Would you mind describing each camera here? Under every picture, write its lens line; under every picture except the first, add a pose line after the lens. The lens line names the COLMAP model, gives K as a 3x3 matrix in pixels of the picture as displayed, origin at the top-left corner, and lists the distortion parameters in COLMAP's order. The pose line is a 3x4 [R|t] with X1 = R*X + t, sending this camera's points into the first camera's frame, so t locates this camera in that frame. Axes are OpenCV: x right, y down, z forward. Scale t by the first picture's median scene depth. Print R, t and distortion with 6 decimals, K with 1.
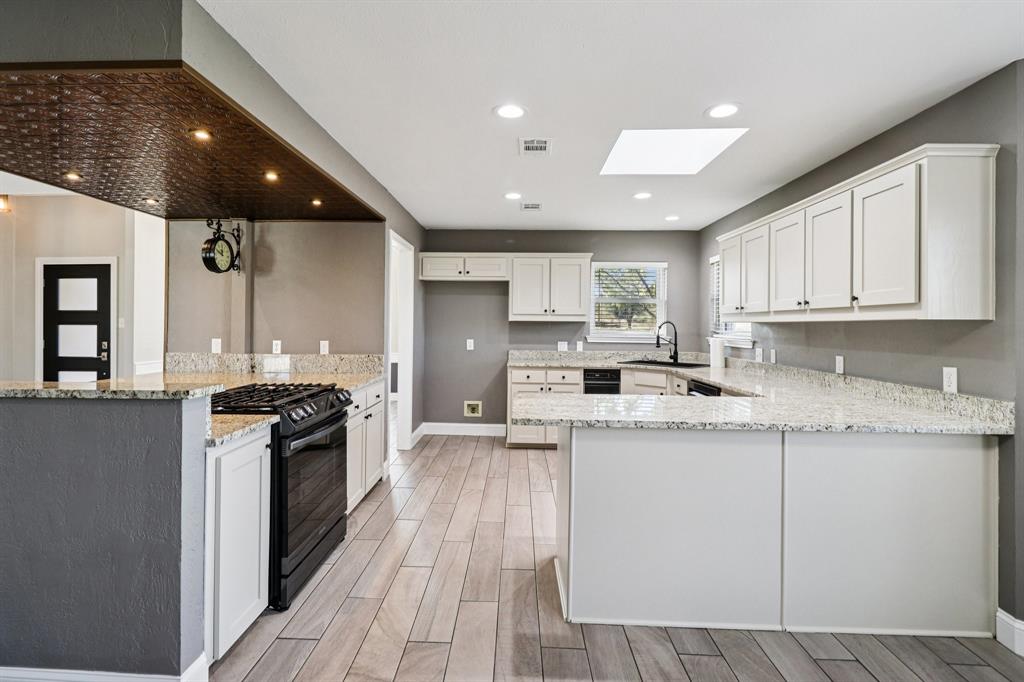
lens RADIAL K [[472.5, 0, 508.6], [0, 472.5, 320.1], [0, 0, 1]] dist [-0.001653, -0.012632]
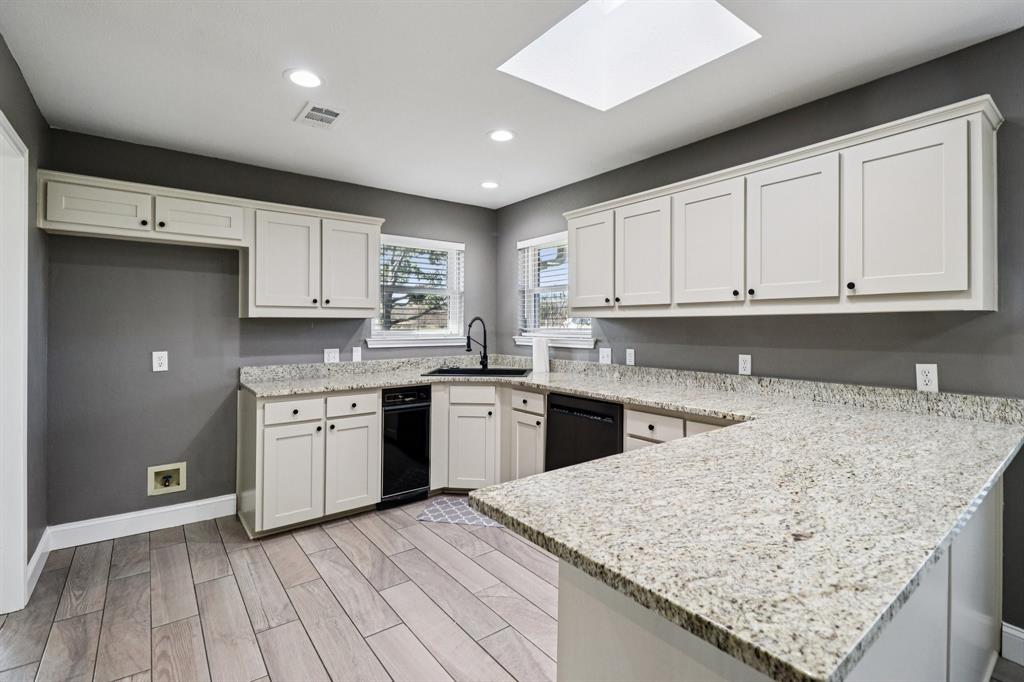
lens RADIAL K [[472.5, 0, 508.6], [0, 472.5, 320.1], [0, 0, 1]] dist [-0.001653, -0.012632]
pose [[0.780234, -0.004658, 0.625471, -0.116576], [0.003254, 0.999989, 0.003387, 0.004557], [-0.625480, -0.000607, 0.780240, 0.365129]]
